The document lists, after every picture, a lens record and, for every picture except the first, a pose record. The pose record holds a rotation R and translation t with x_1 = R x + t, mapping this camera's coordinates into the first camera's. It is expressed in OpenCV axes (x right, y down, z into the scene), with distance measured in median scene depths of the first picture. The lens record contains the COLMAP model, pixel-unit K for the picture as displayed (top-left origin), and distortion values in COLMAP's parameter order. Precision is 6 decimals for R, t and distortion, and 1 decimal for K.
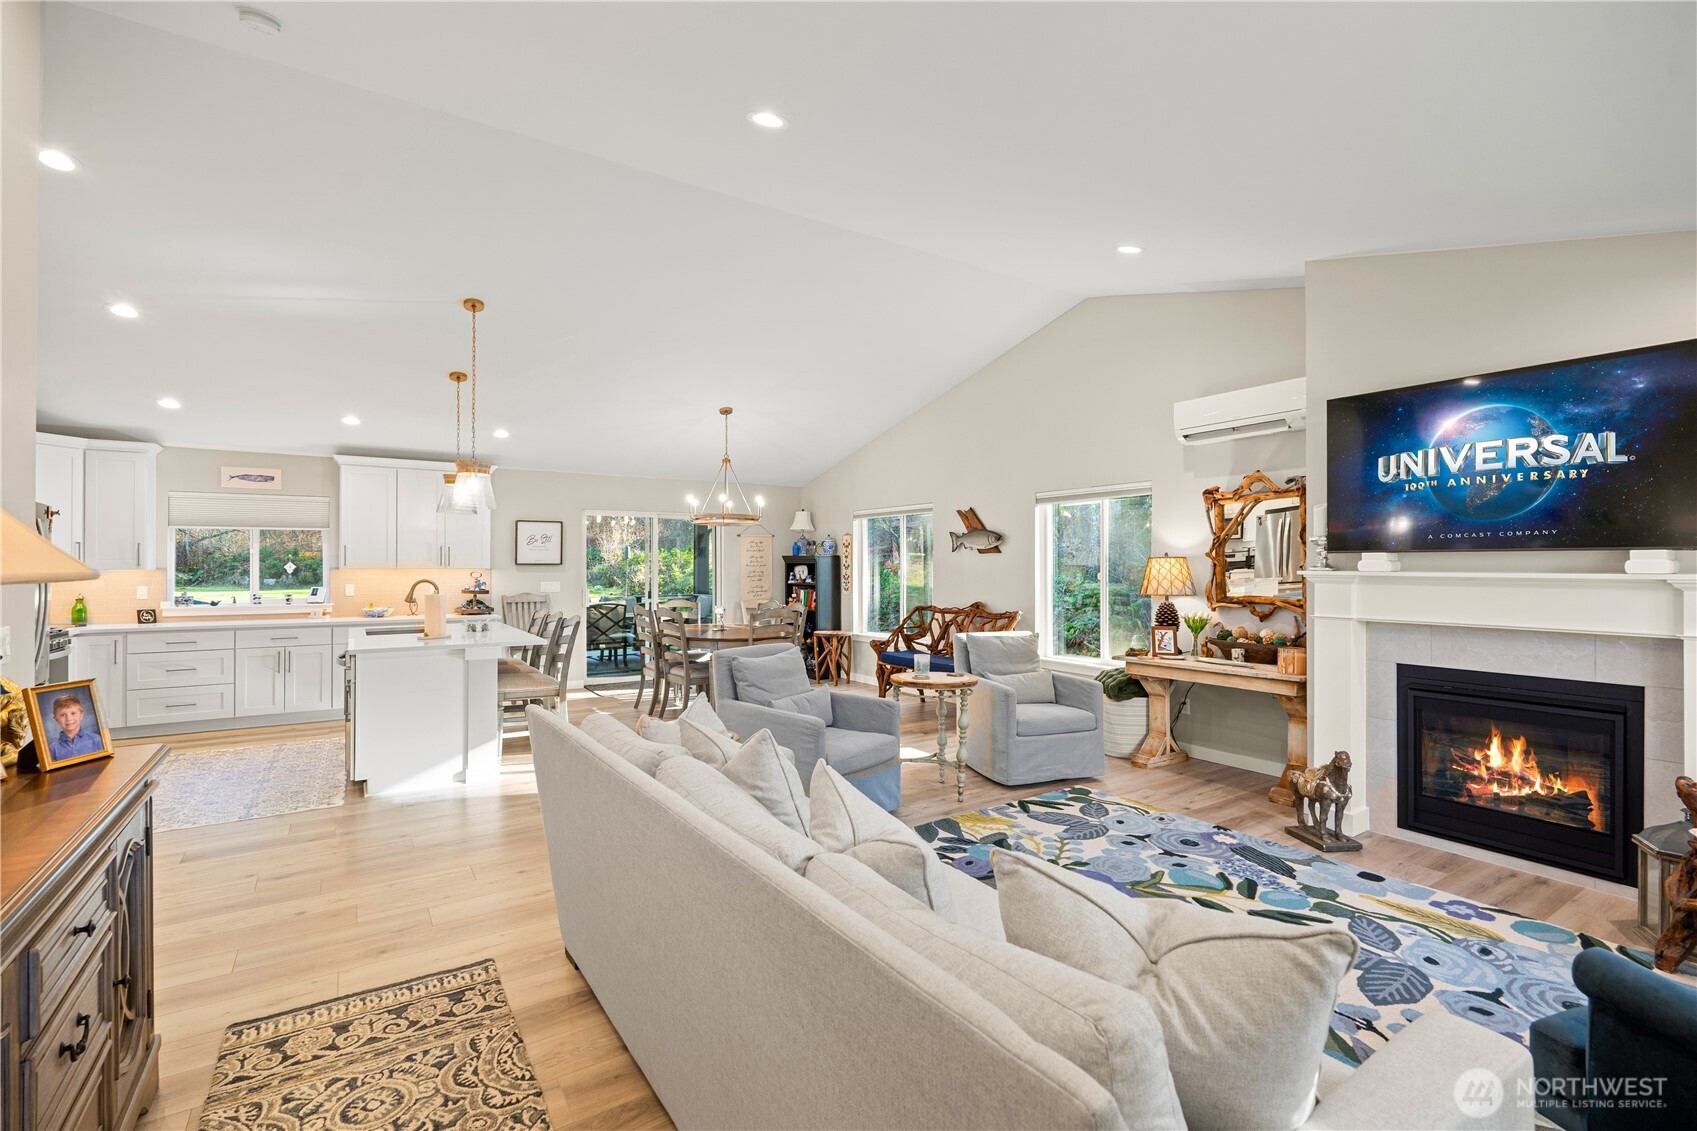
lens RADIAL K [[771.4, 0, 848.5], [0, 771.4, 565.5], [0, 0, 1]] dist [-0.001438, 0.000190]
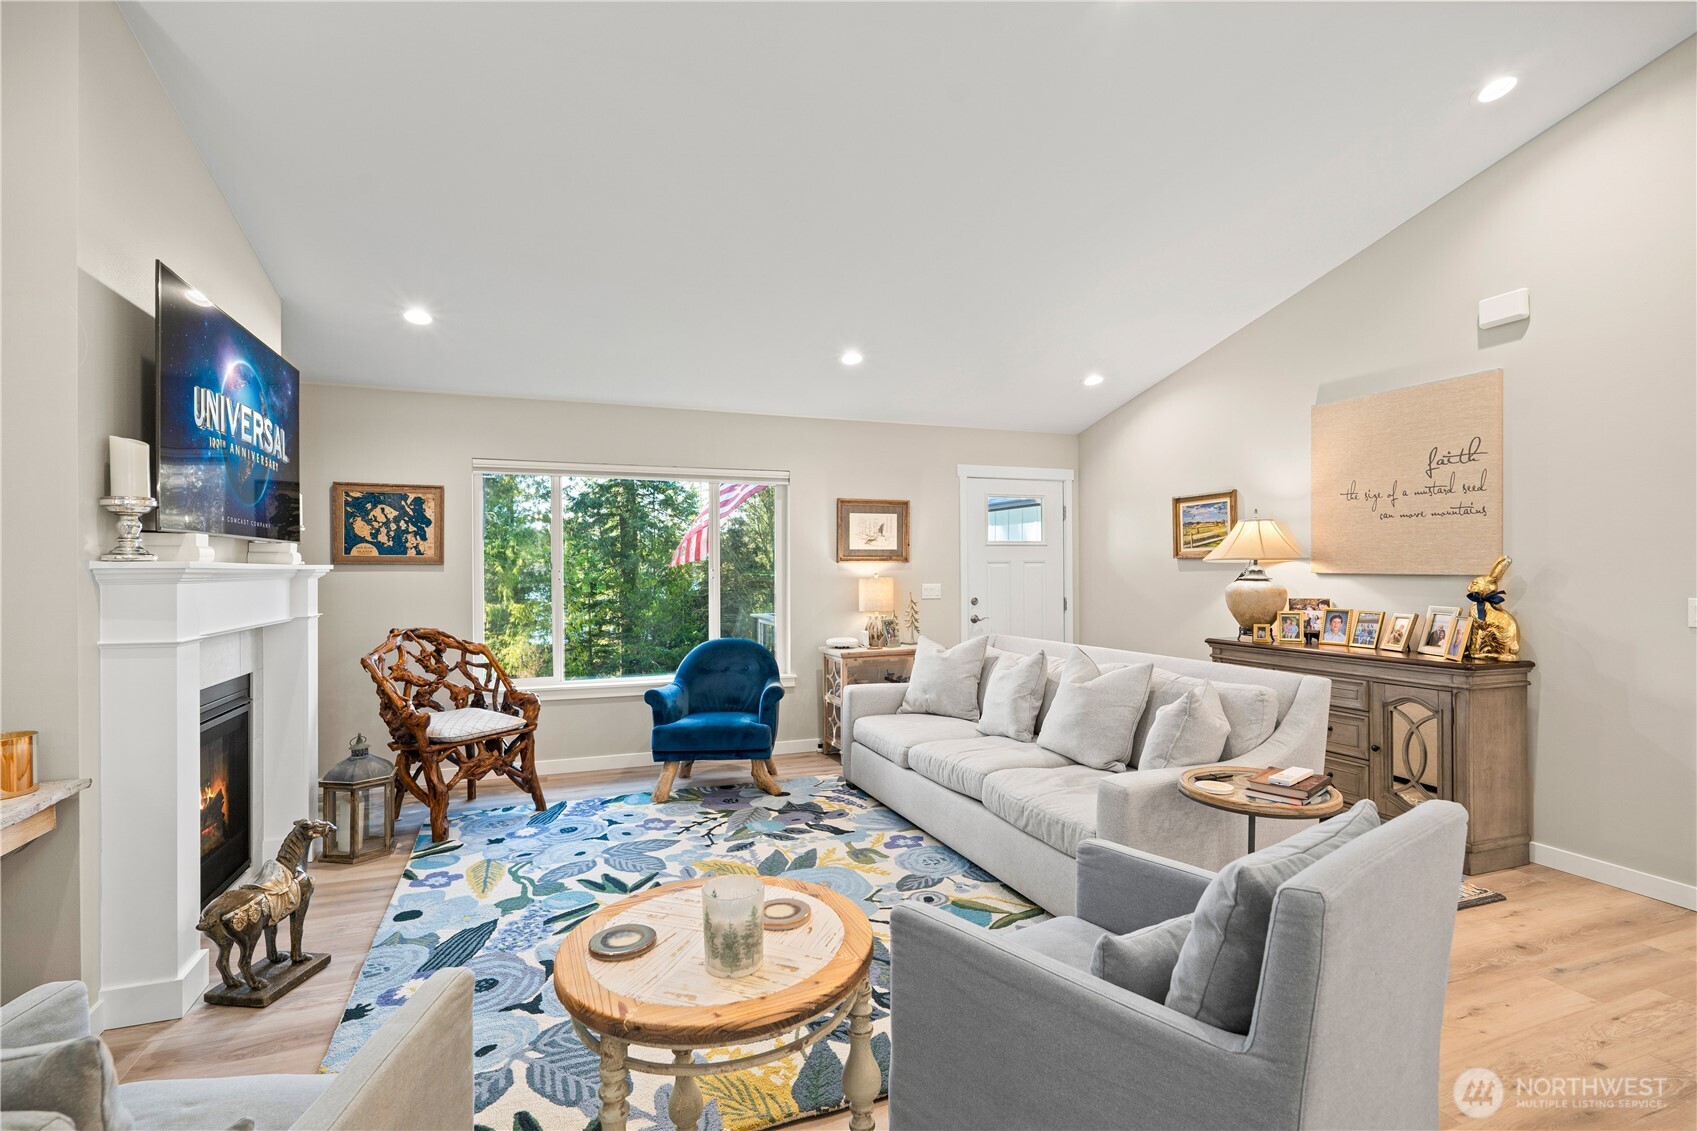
lens RADIAL K [[792.9, 0, 848.5], [0, 792.9, 565.5], [0, 0, 1]] dist [-0.000133, -0.000181]
pose [[-0.974799, 0.004010, 0.223050, -0.000842], [0.003917, 0.999992, -0.000861, 0.013556], [-0.223052, 0.000034, -0.974807, 1.547911]]
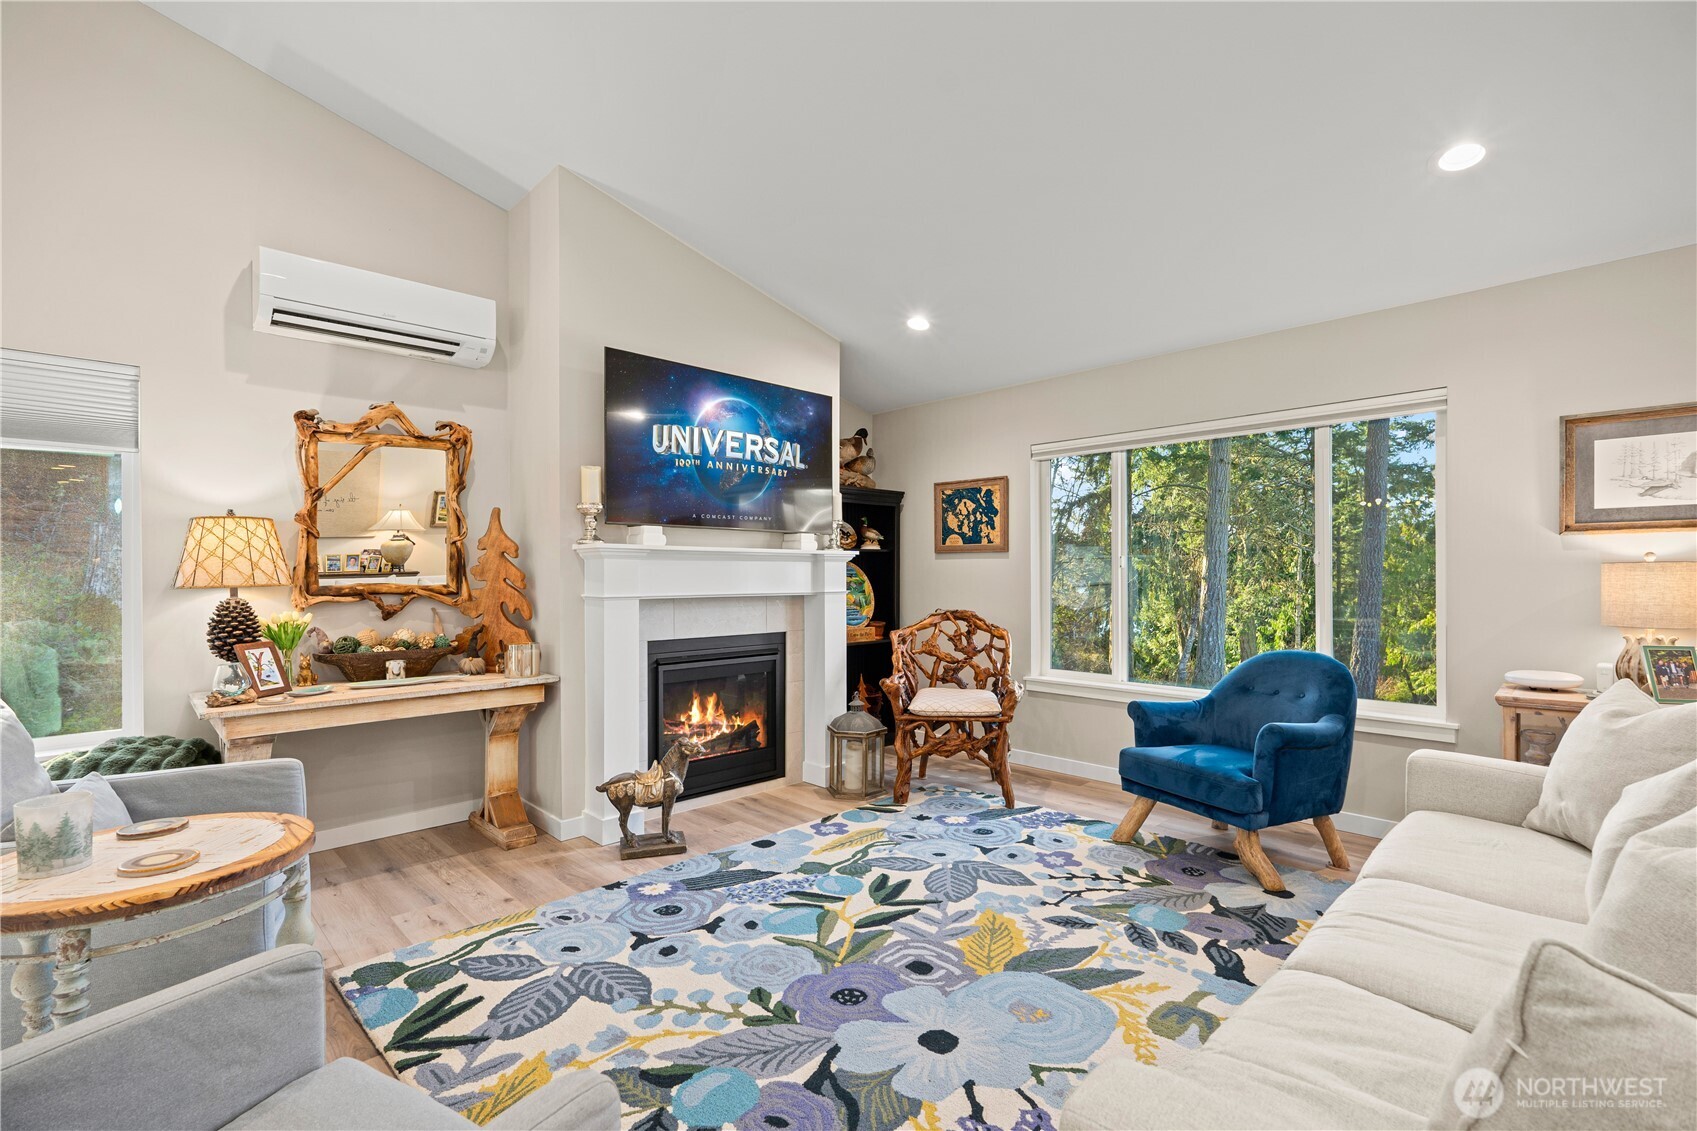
lens RADIAL K [[761.7, 0, 841.7], [0, 761.7, 578.1], [0, 0, 1]] dist [-0.003197, 0.000047]
pose [[-0.186656, -0.004241, 0.982416, -0.283138], [0.004634, 0.999976, 0.005197, 0.044695], [-0.982414, 0.005522, -0.186632, 0.957165]]
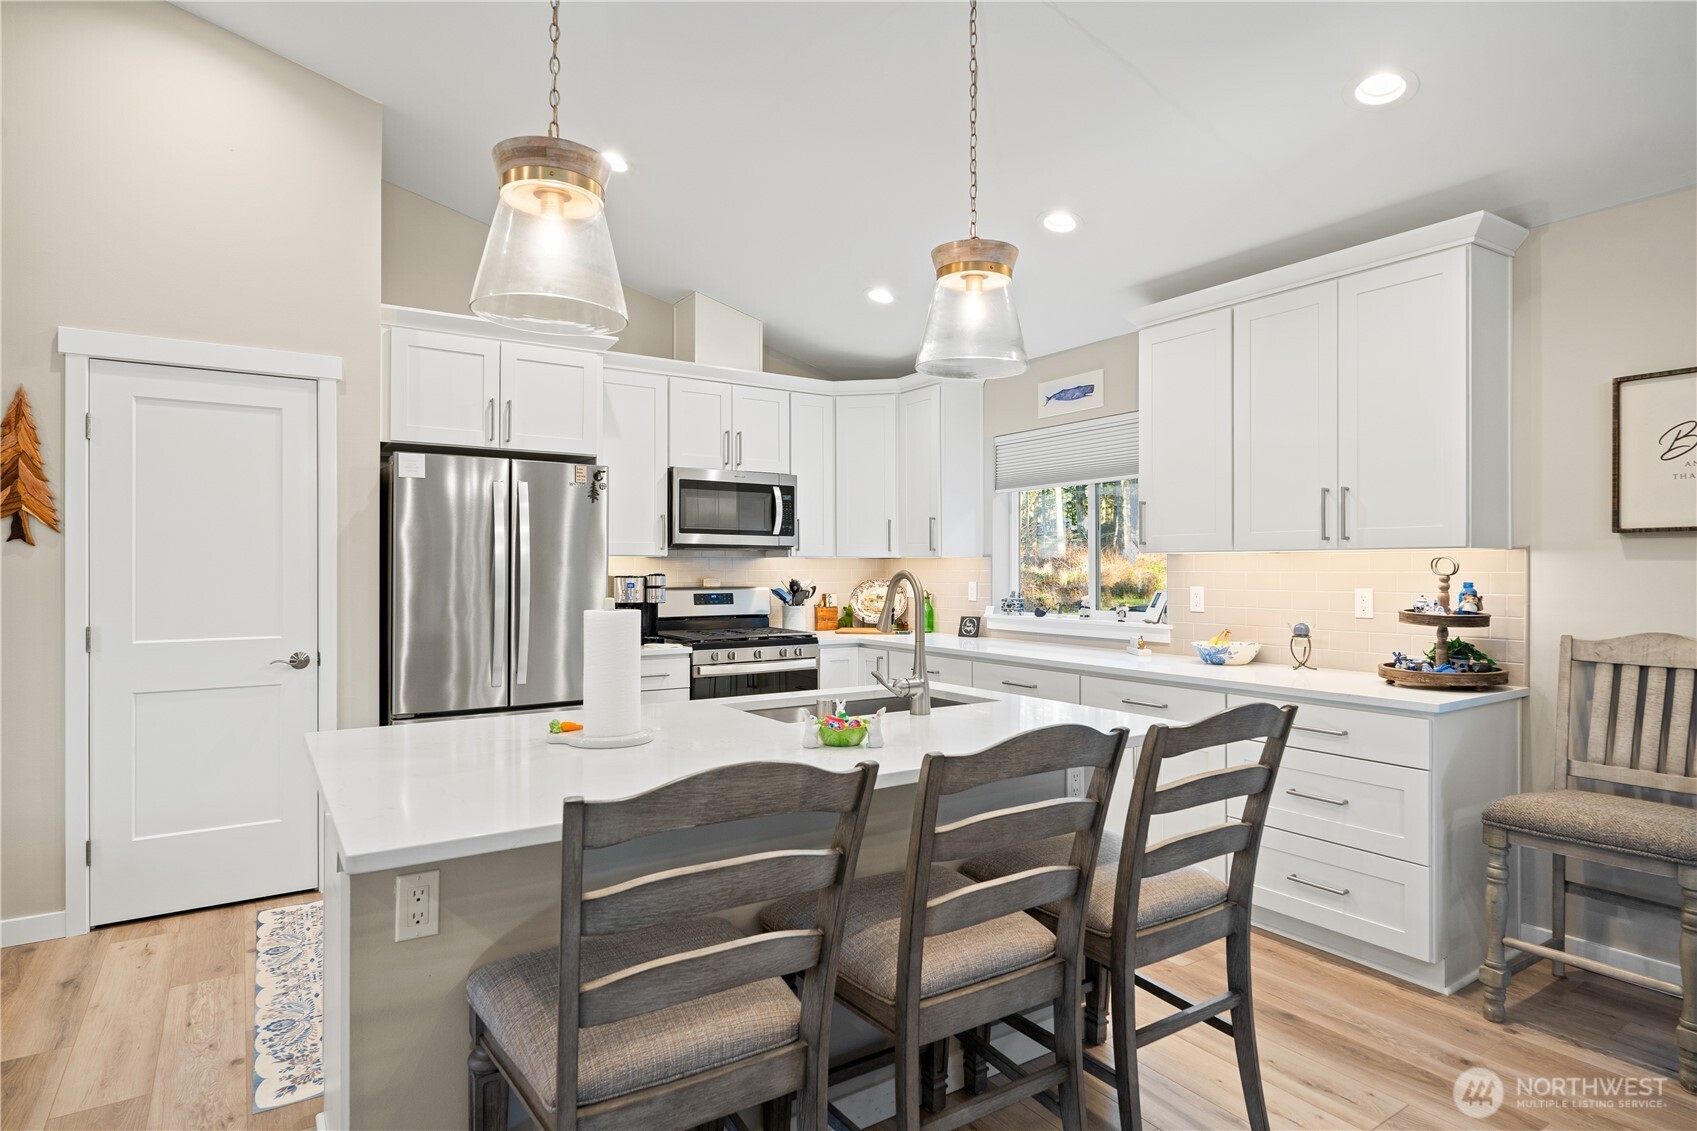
lens RADIAL K [[902.1, 0, 848.5], [0, 902.1, 565.5], [0, 0, 1]] dist [-0.001758, -0.000446]
pose [[0.001673, -0.004241, -0.999990, -0.203324], [-0.001664, 0.999990, -0.004243, 0.027201], [0.999997, 0.001671, 0.001666, 1.504688]]
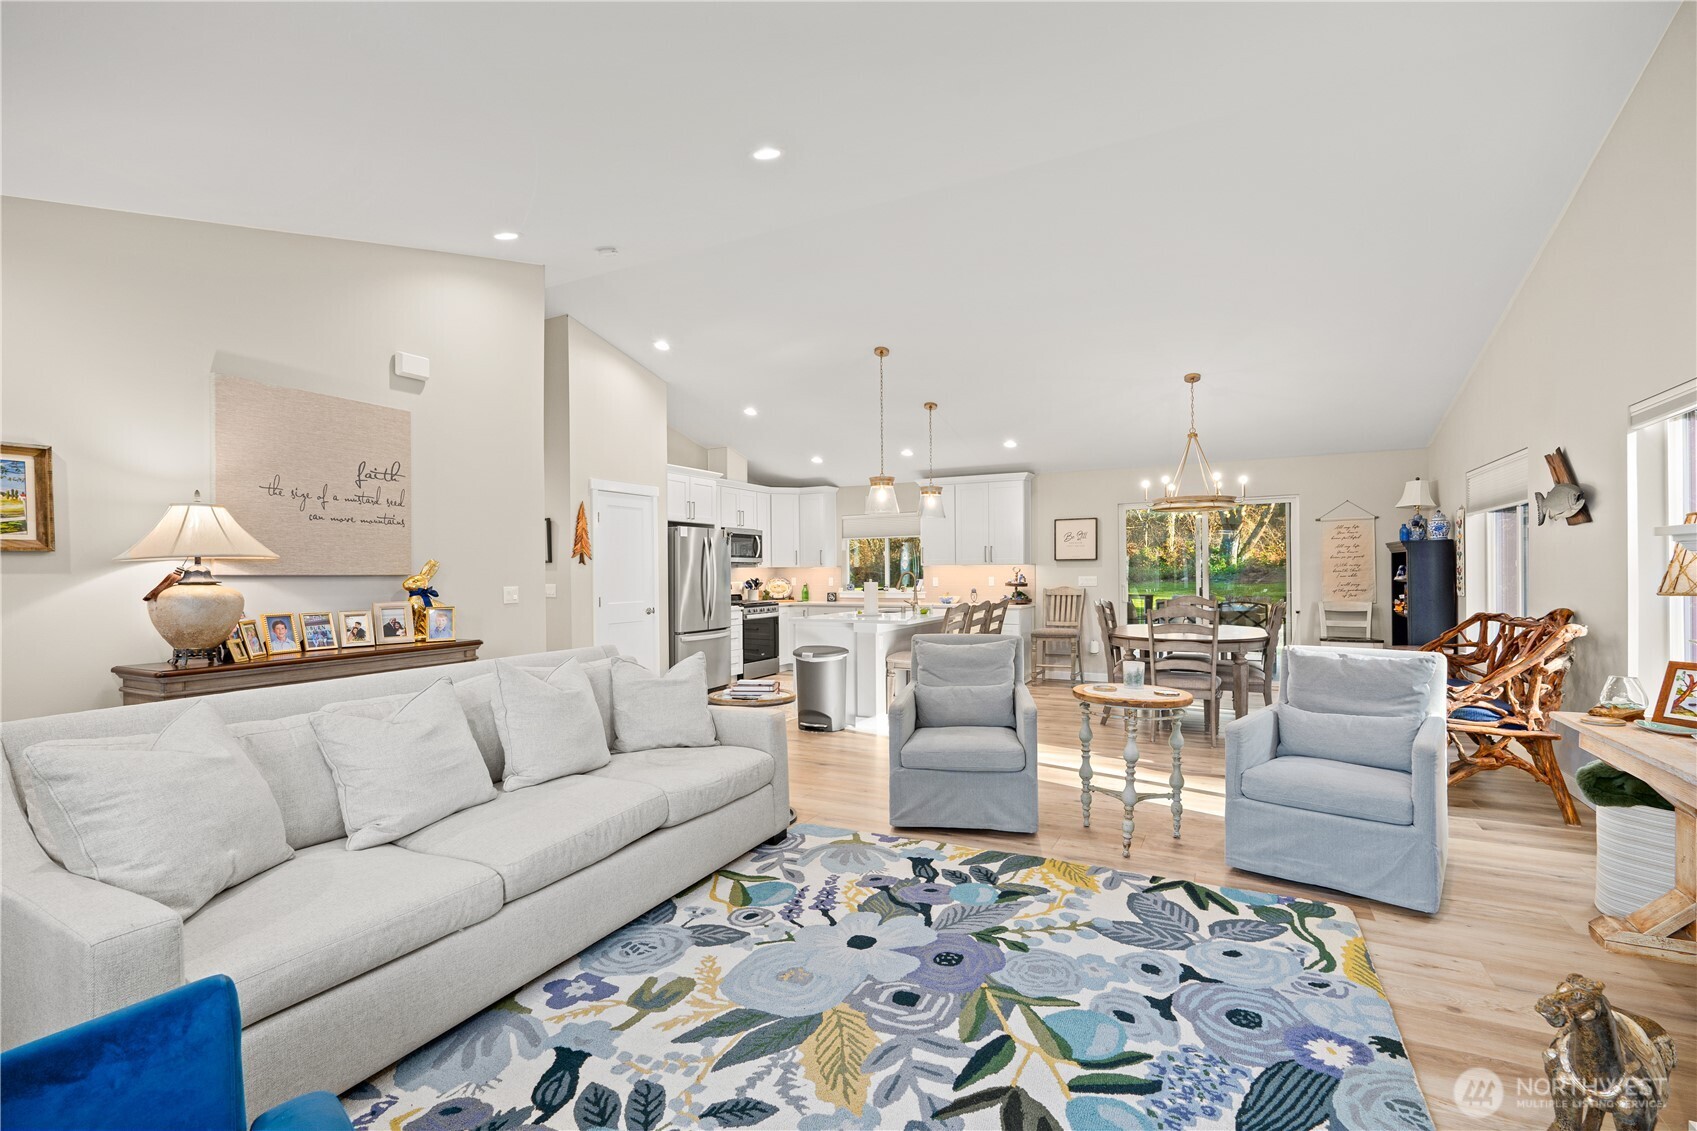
lens RADIAL K [[761.7, 0, 841.7], [0, 761.7, 578.1], [0, 0, 1]] dist [-0.003197, 0.000047]
pose [[0.476477, 0.001661, -0.879185, 0.779169], [0.008216, 0.999946, 0.006342, 0.030396], [0.879149, -0.010245, 0.476437, 0.470649]]
